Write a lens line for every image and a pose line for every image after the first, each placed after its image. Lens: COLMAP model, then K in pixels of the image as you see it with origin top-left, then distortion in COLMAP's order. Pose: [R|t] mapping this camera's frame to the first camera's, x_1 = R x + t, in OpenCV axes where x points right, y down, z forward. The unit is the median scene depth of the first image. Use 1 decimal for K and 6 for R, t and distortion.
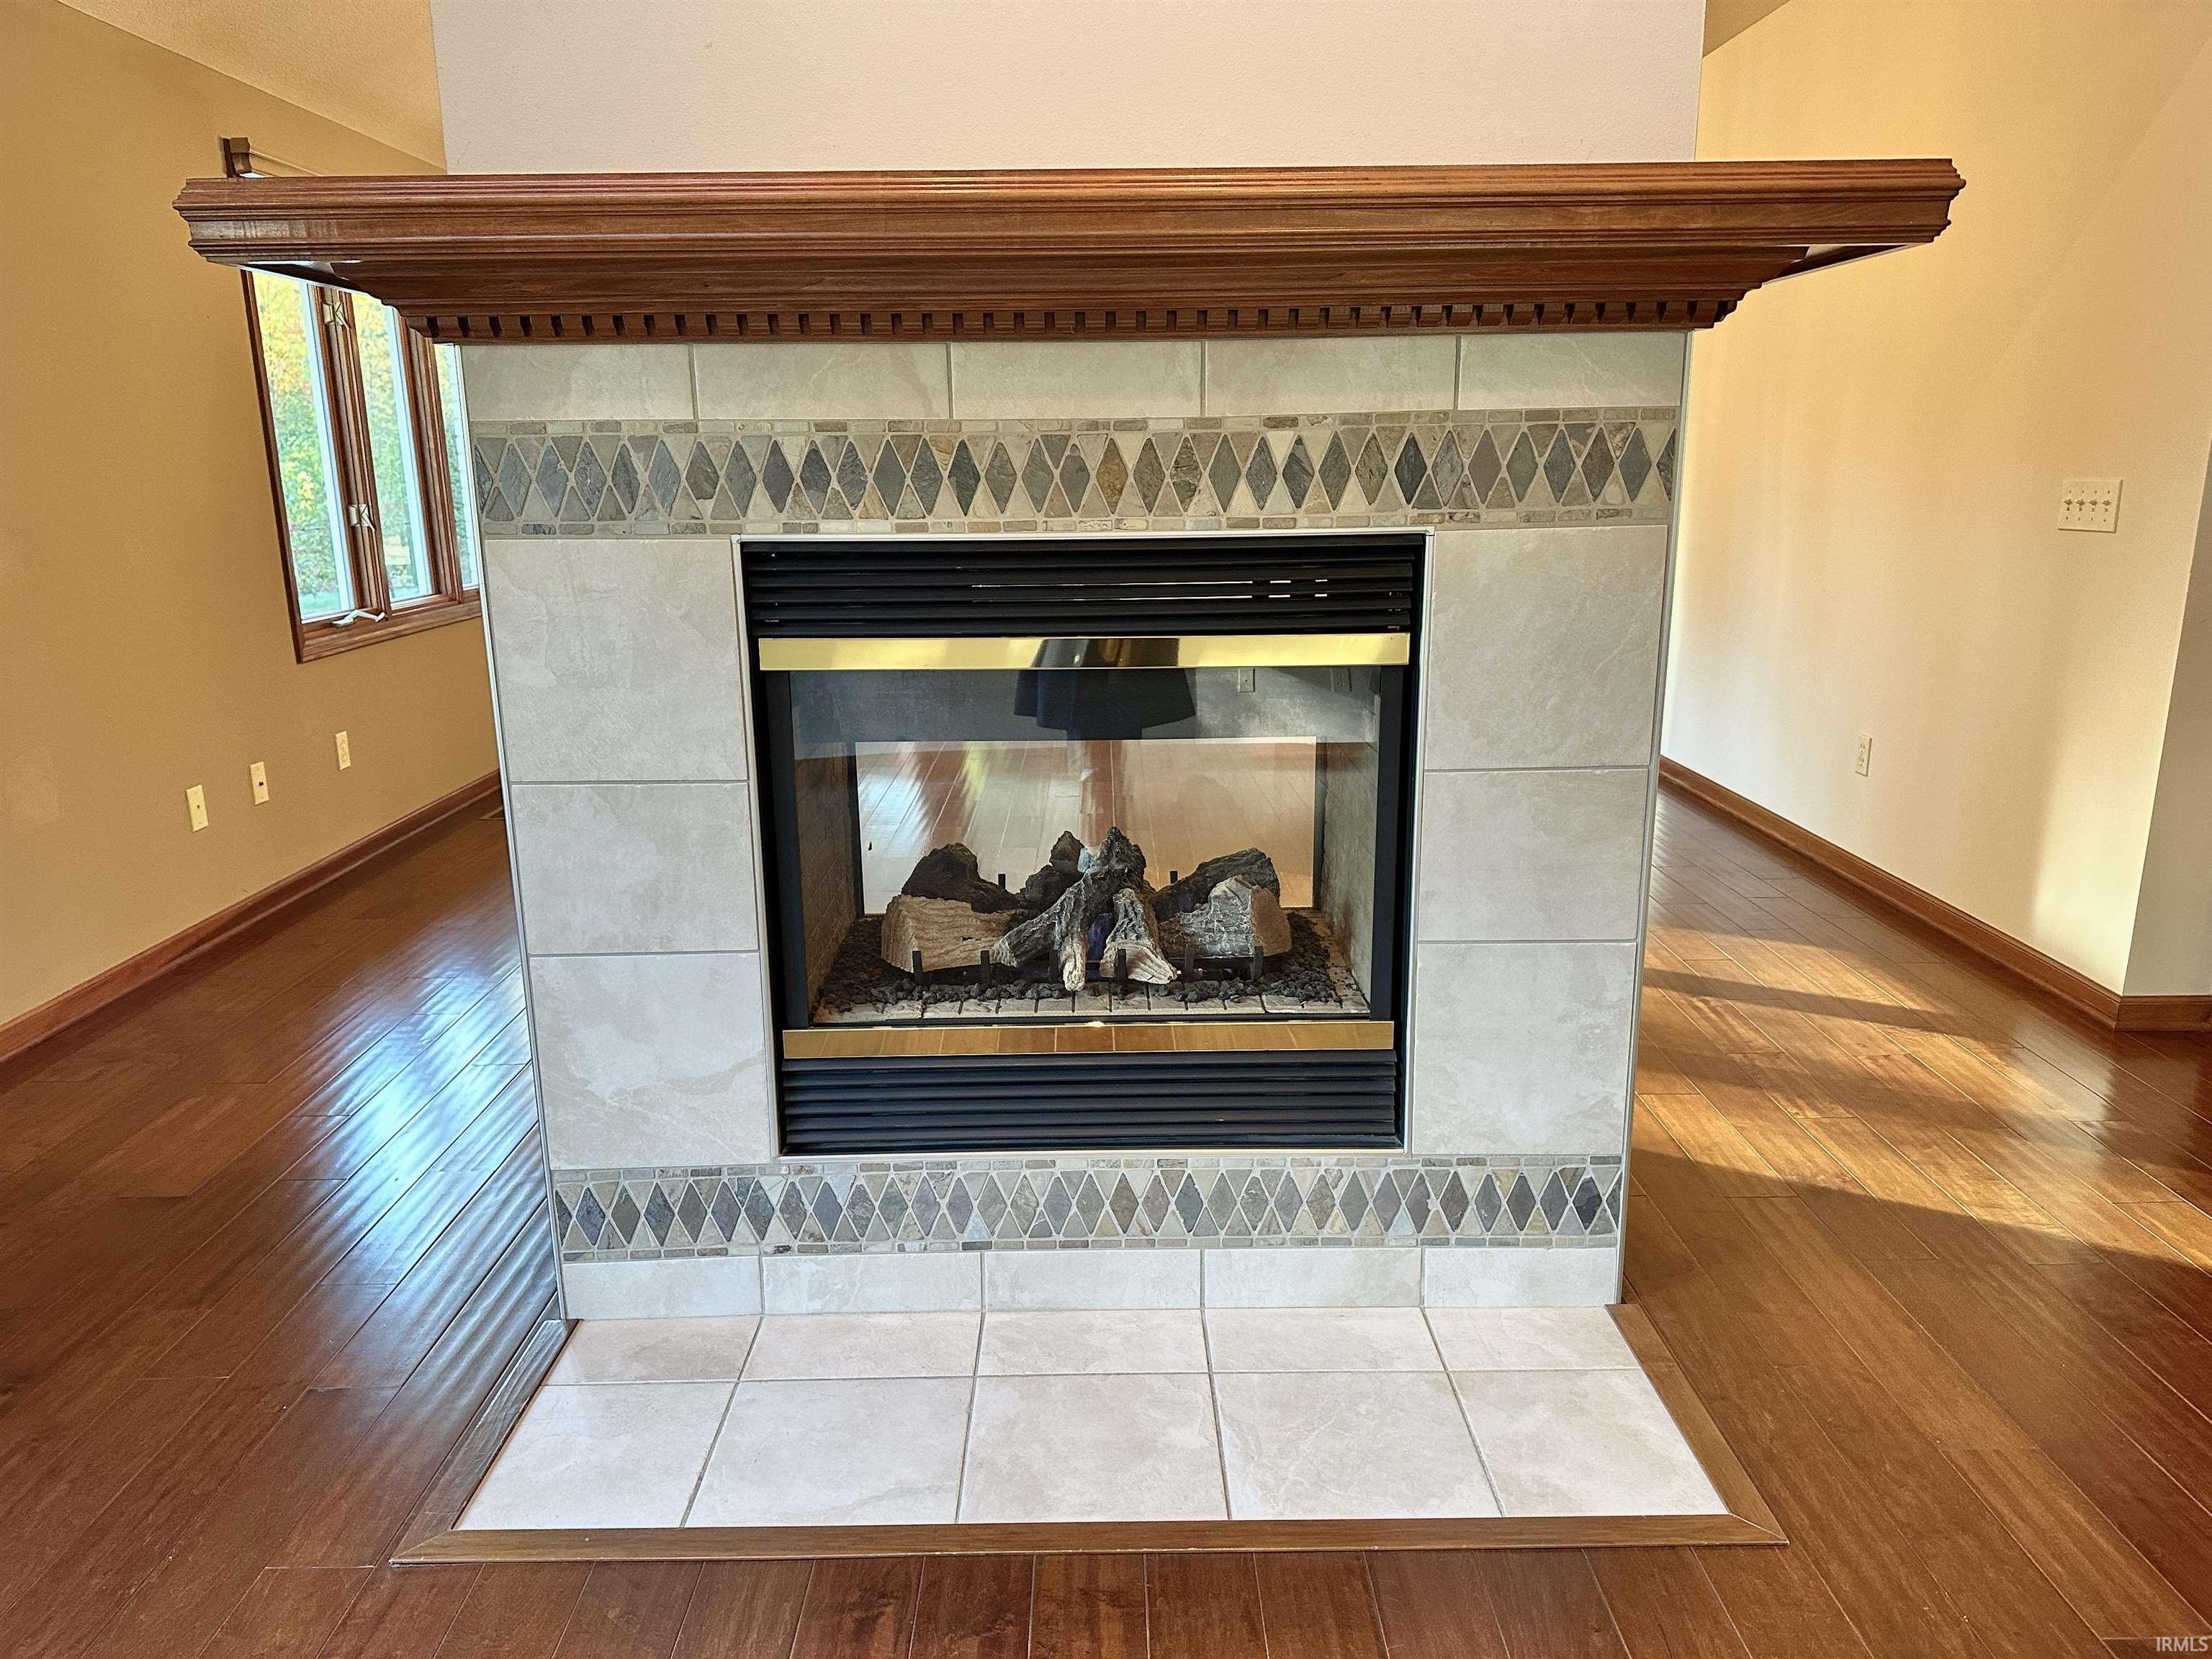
lens RADIAL K [[1533.9, 0, 1110.0], [0, 1533.9, 834.6], [0, 0, 1]] dist [0.141504, -0.226354]
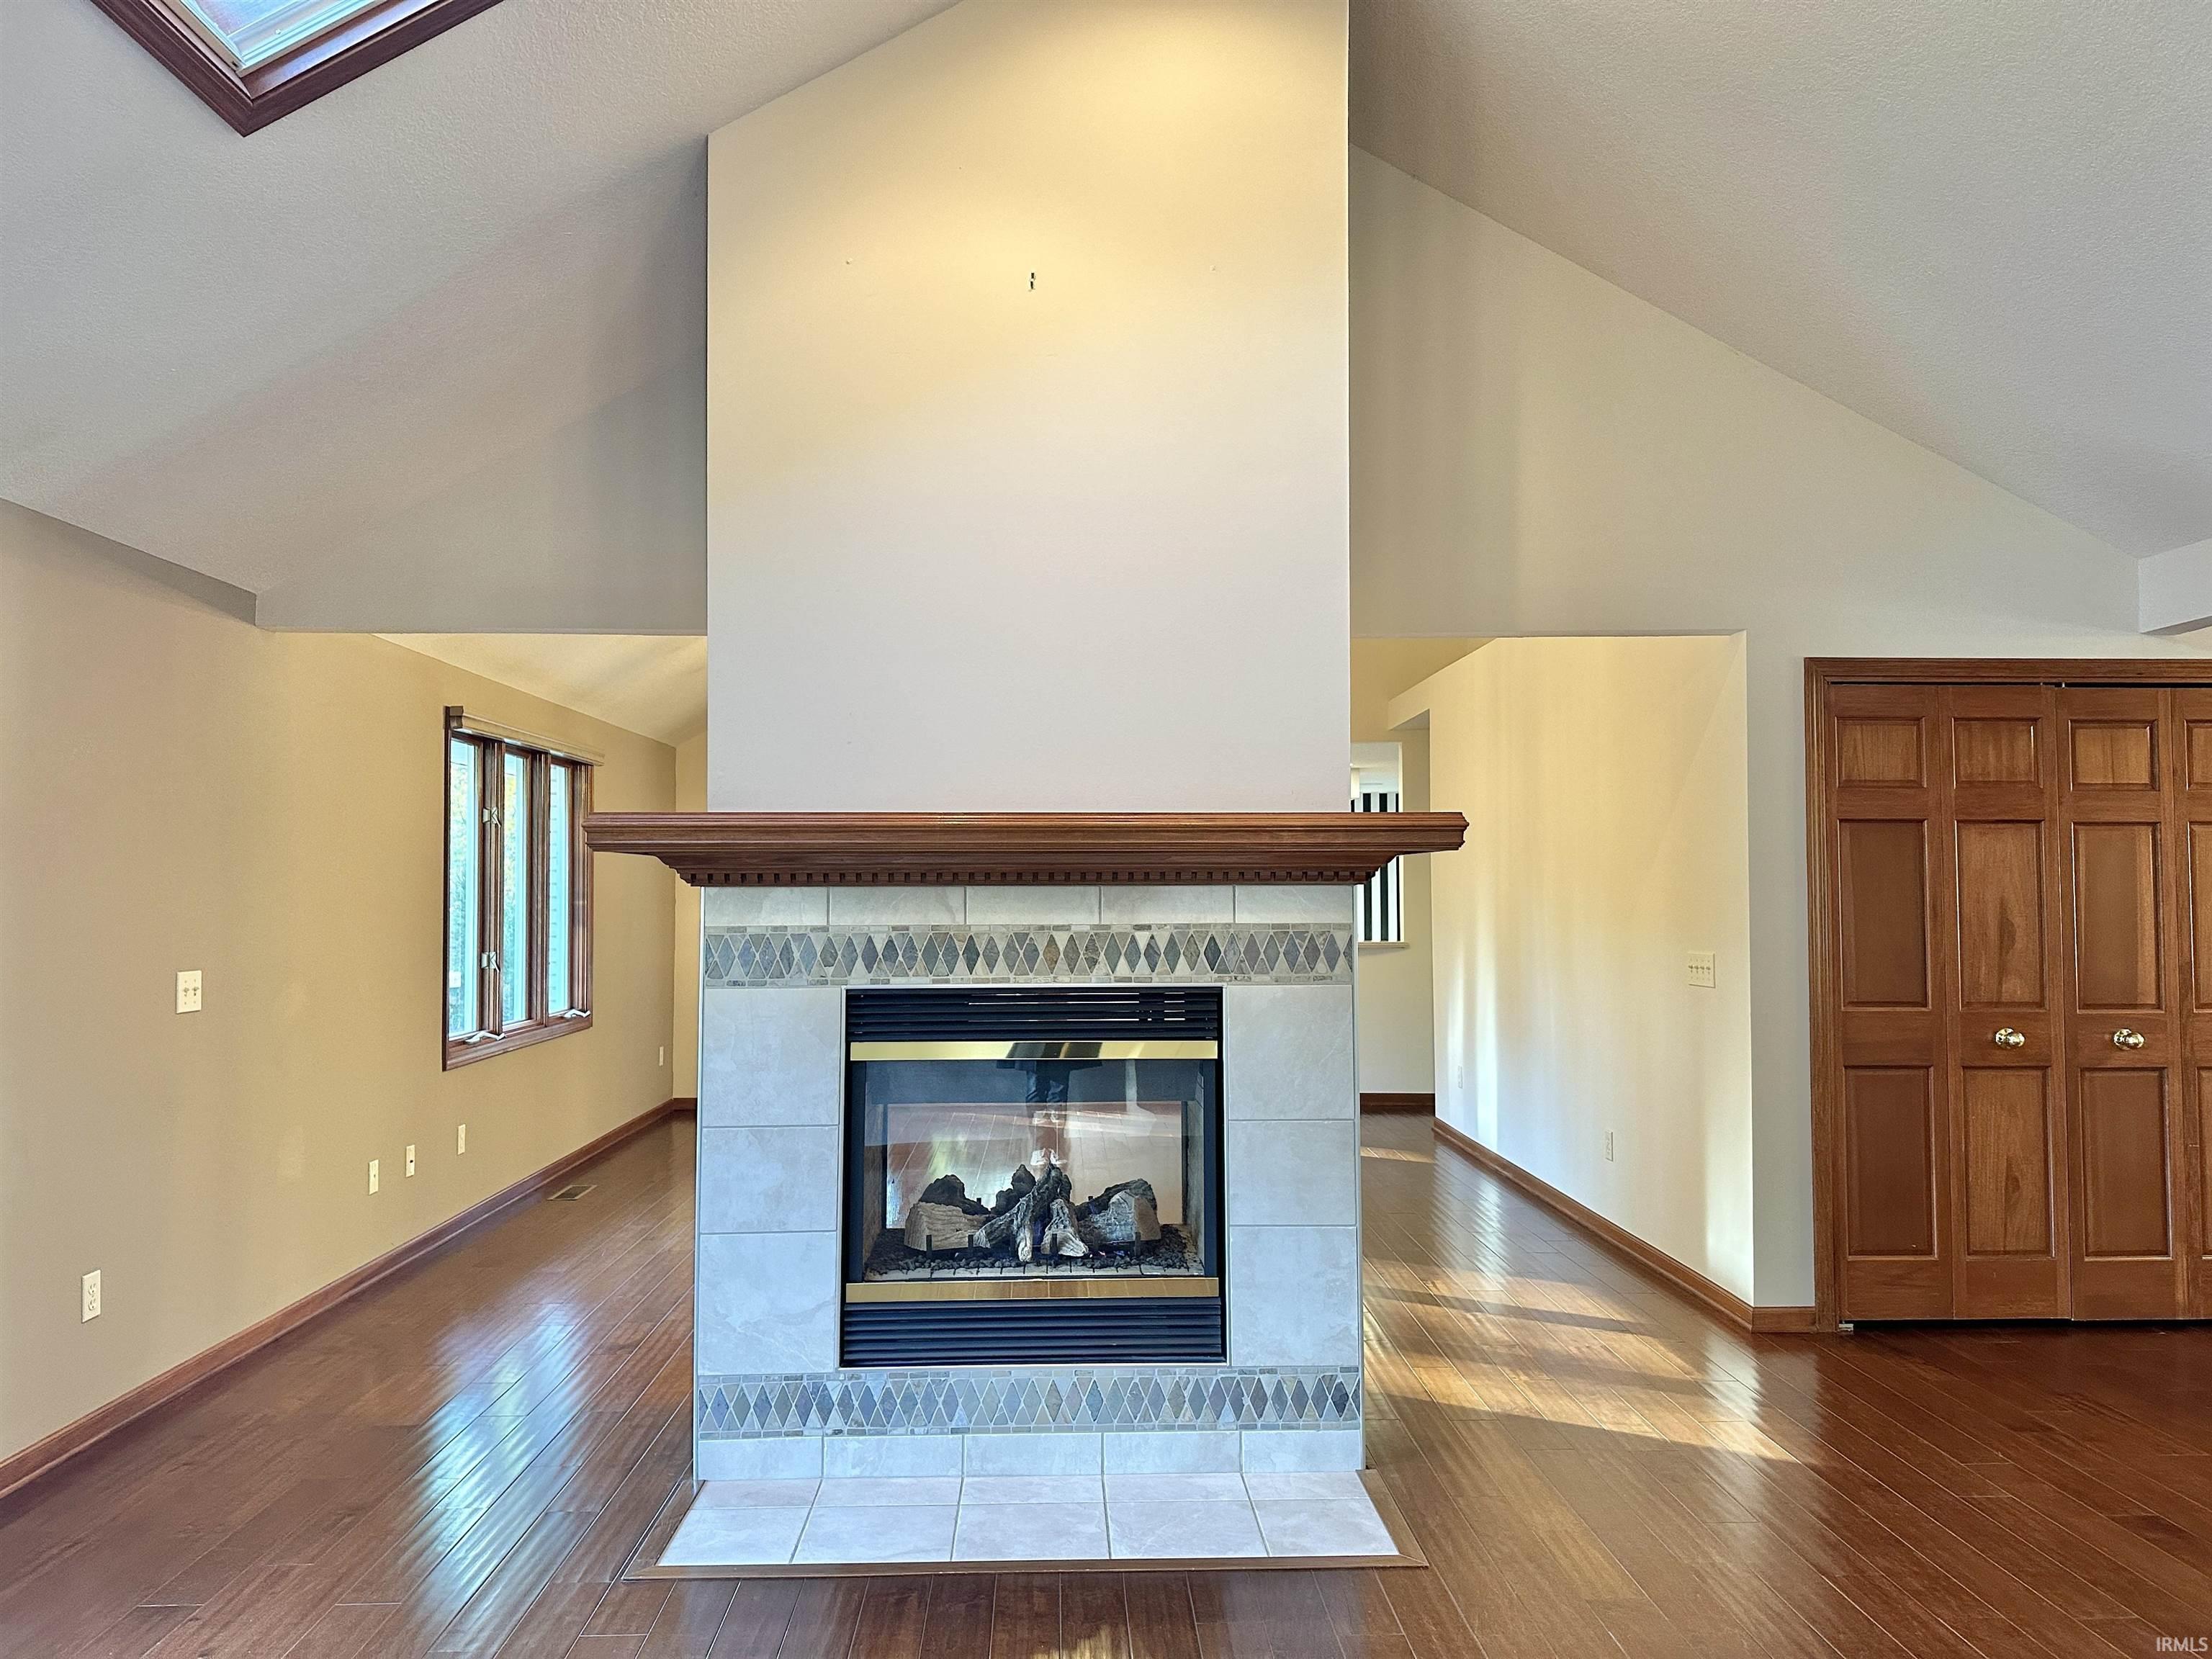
lens RADIAL K [[1533.9, 0, 1110.0], [0, 1533.9, 834.6], [0, 0, 1]] dist [0.141504, -0.226354]
pose [[0.999541, 0.010578, 0.028404, 0.015672], [-0.002522, 0.962898, -0.269854, 0.111499], [-0.030205, 0.269658, 0.962482, -0.719267]]
